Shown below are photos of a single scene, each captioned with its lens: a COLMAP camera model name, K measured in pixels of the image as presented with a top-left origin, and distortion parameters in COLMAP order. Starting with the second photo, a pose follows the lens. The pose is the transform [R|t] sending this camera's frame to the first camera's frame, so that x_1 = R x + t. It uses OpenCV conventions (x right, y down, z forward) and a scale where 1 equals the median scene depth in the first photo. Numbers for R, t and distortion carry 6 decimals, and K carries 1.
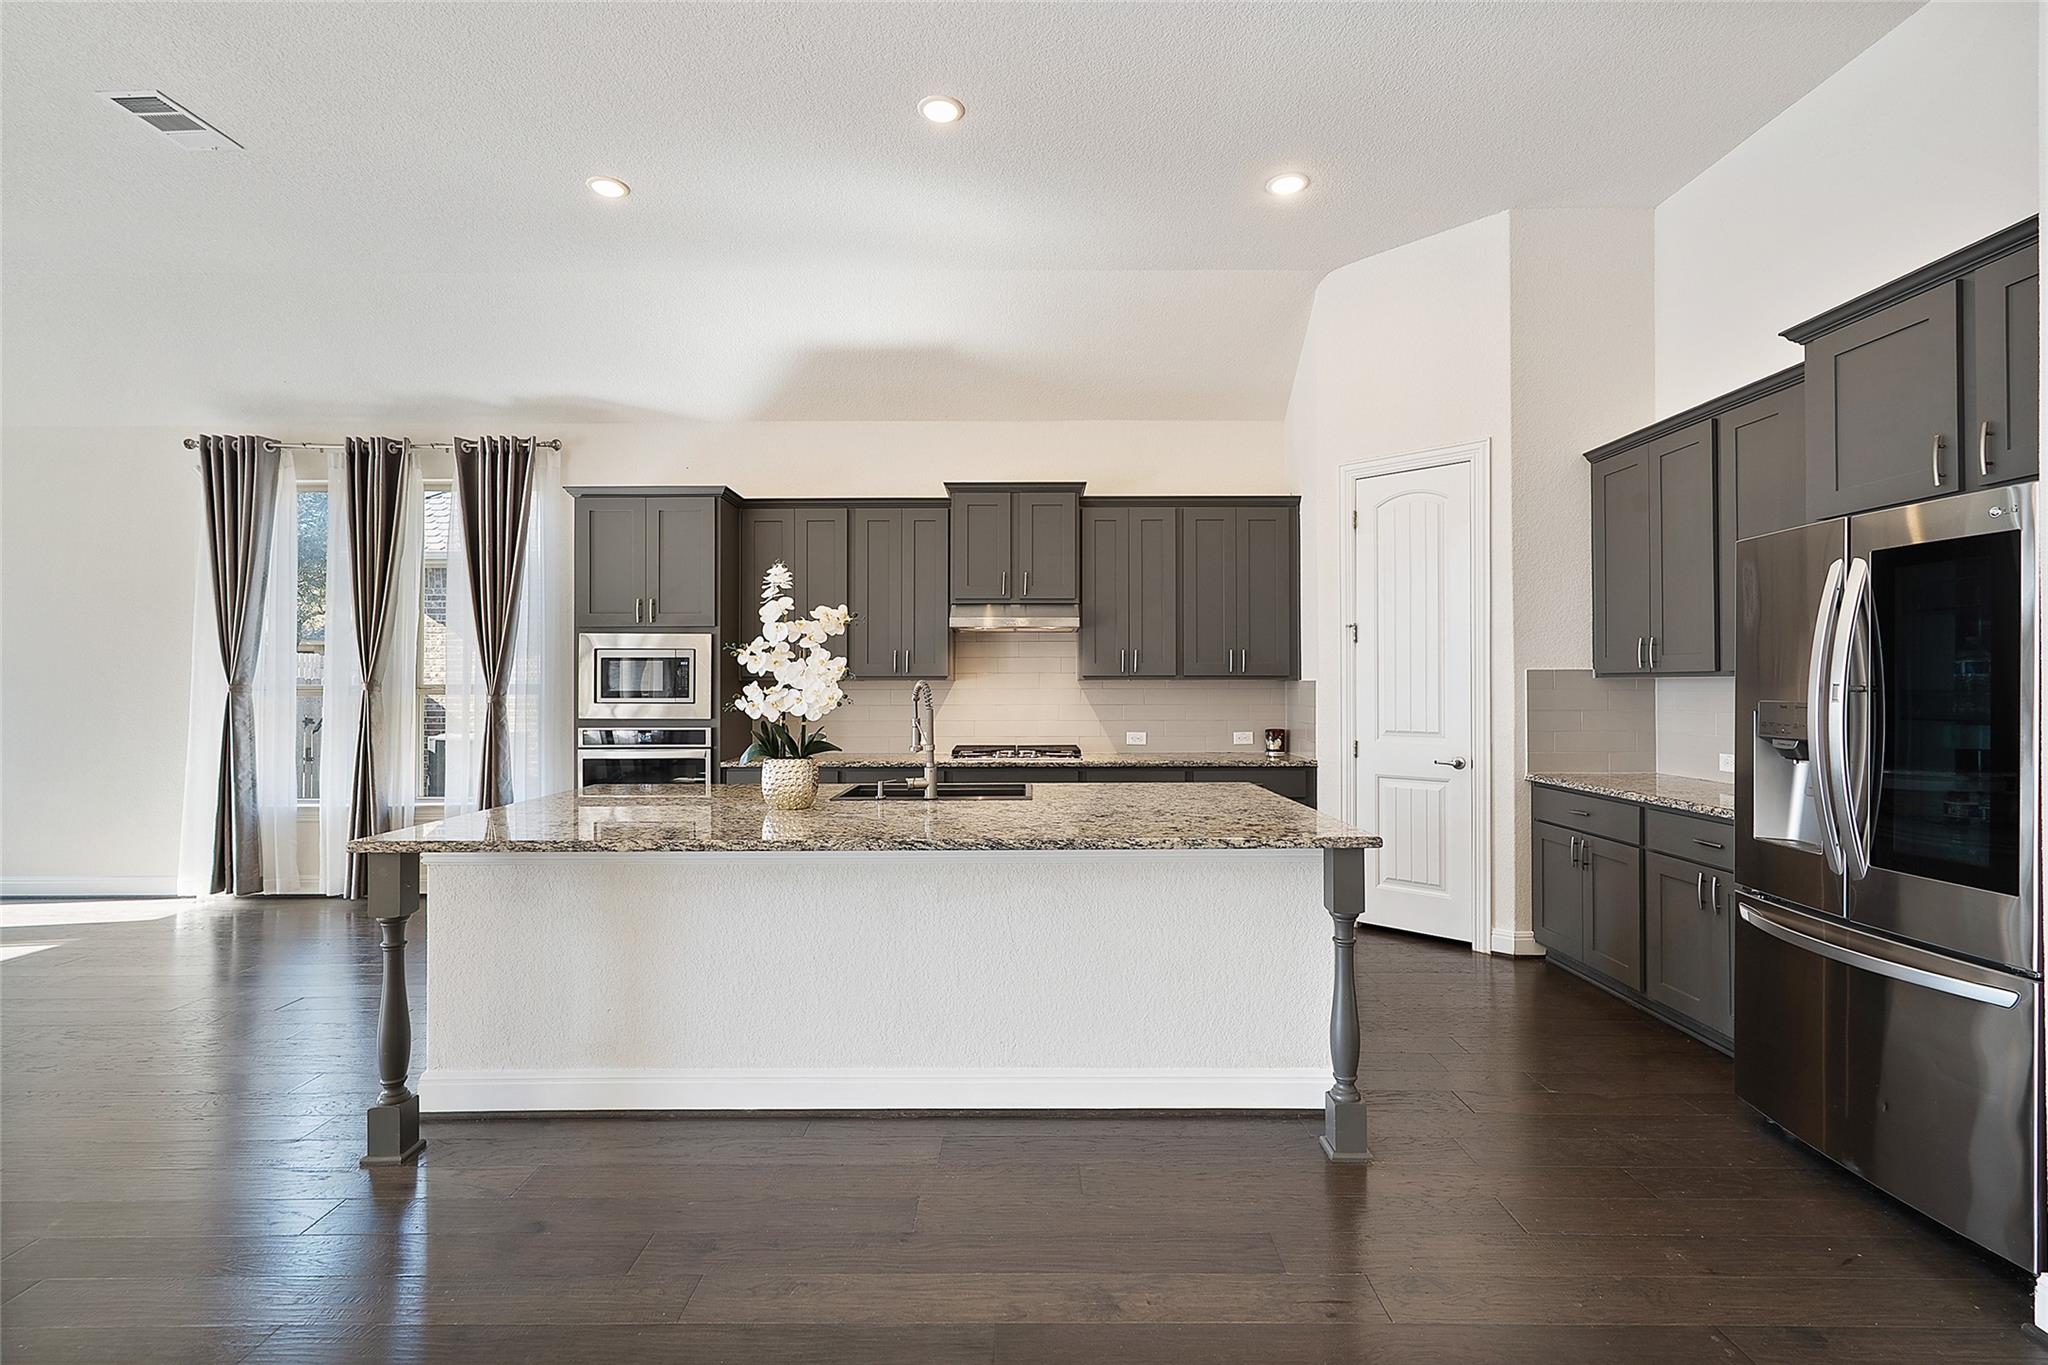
lens RADIAL K [[931.5, 0, 1020.4], [0, 931.5, 677.9], [0, 0, 1]] dist [0.000933, 0.000347]
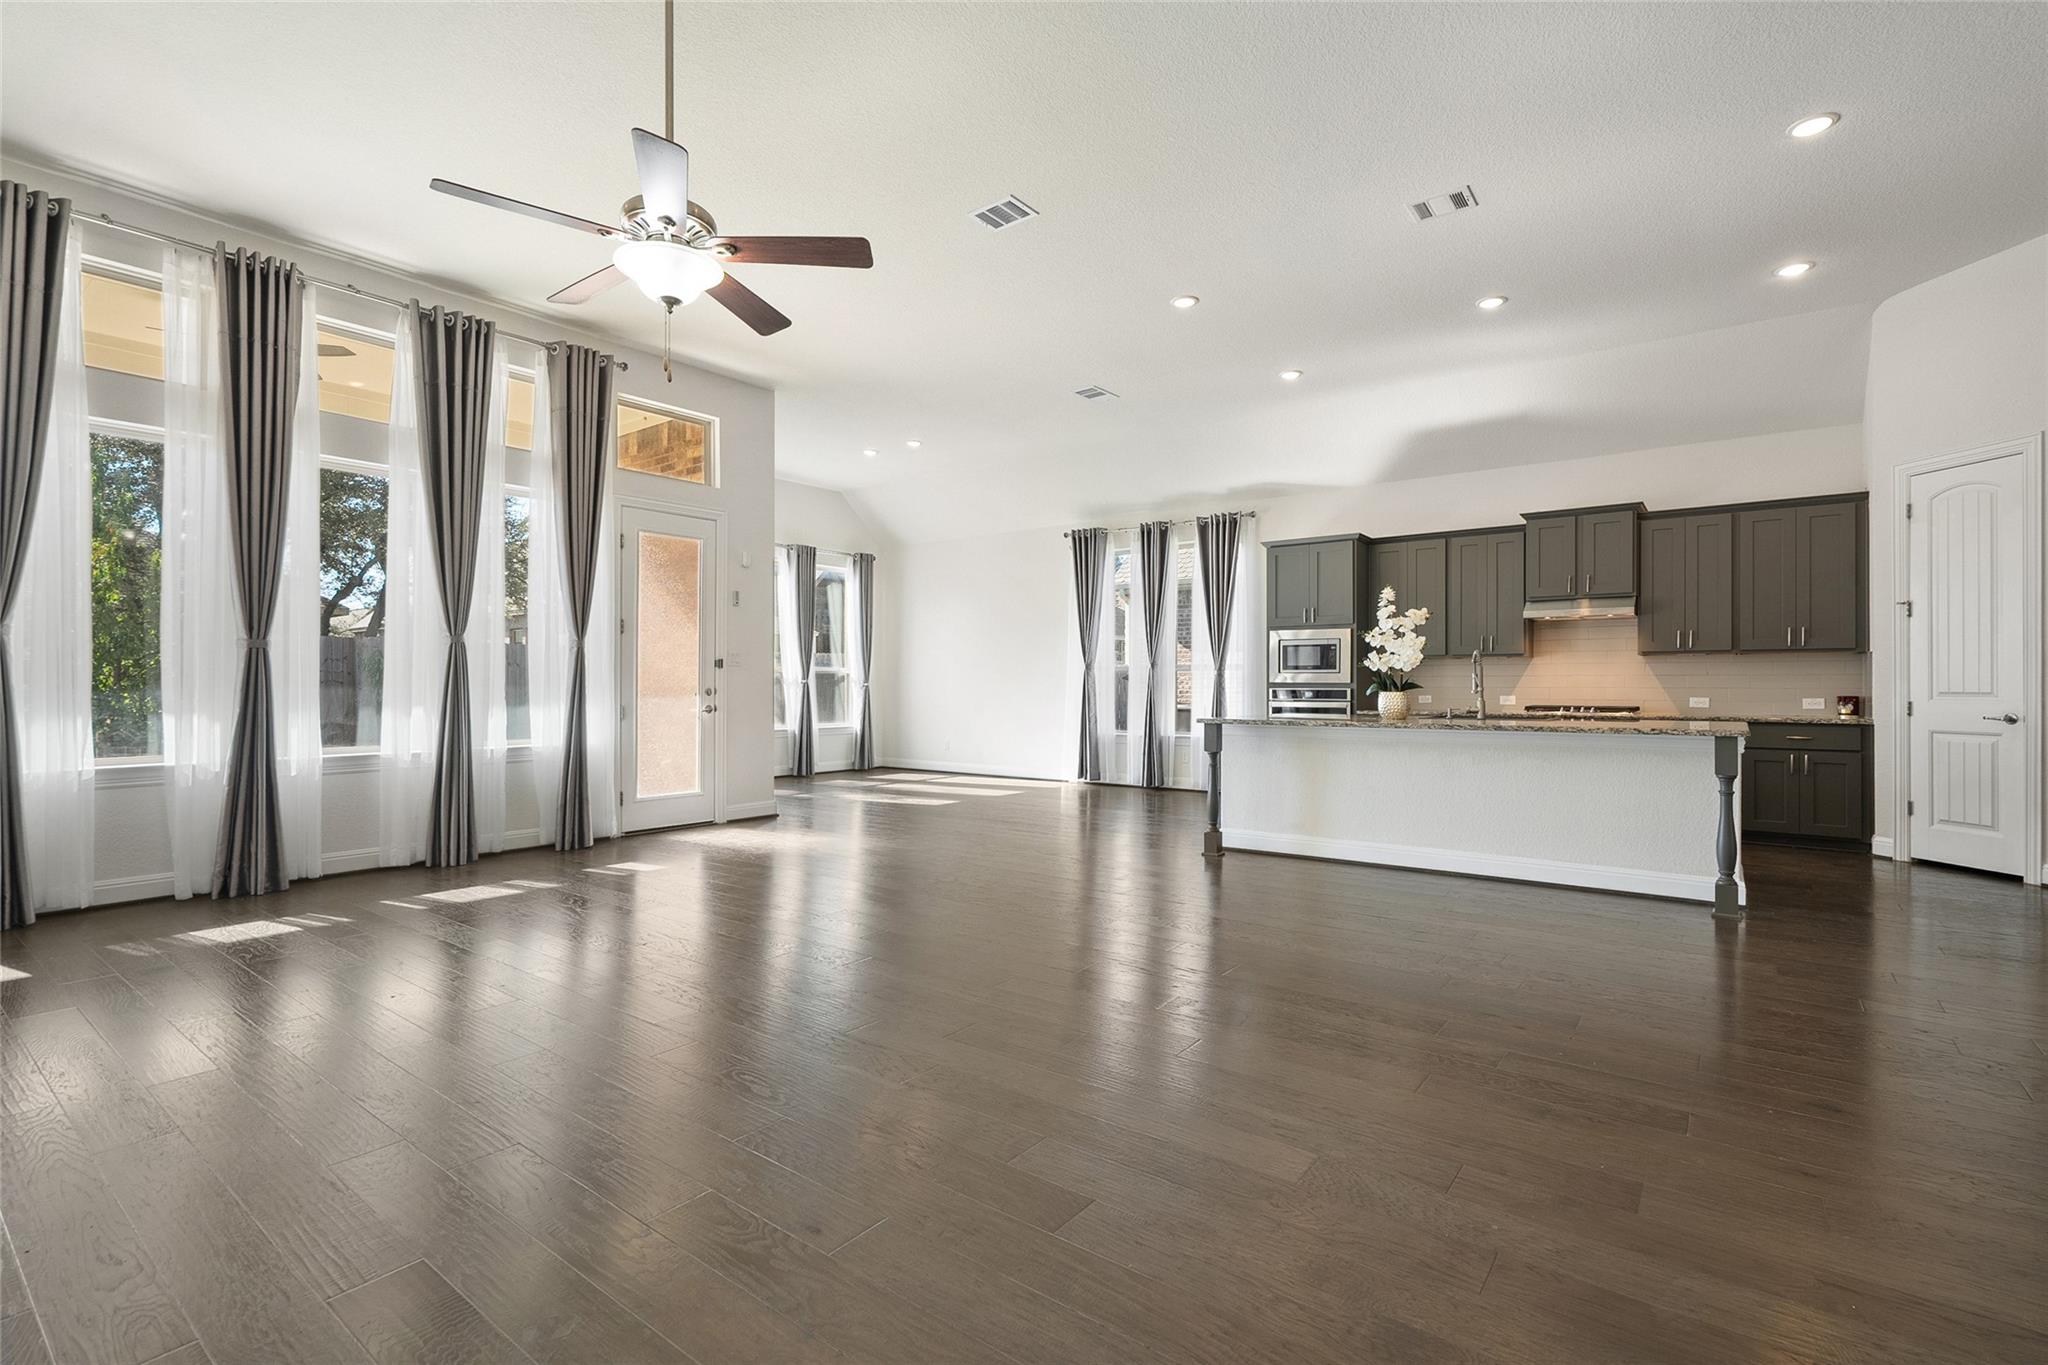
lens RADIAL K [[931.5, 0, 1020.4], [0, 931.5, 677.9], [0, 0, 1]] dist [0.000933, 0.000347]
pose [[0.789775, -0.000536, -0.613397, 0.180663], [-0.000266, 0.999999, -0.001216, 0.036254], [0.613397, 0.001123, 0.789774, -0.548520]]
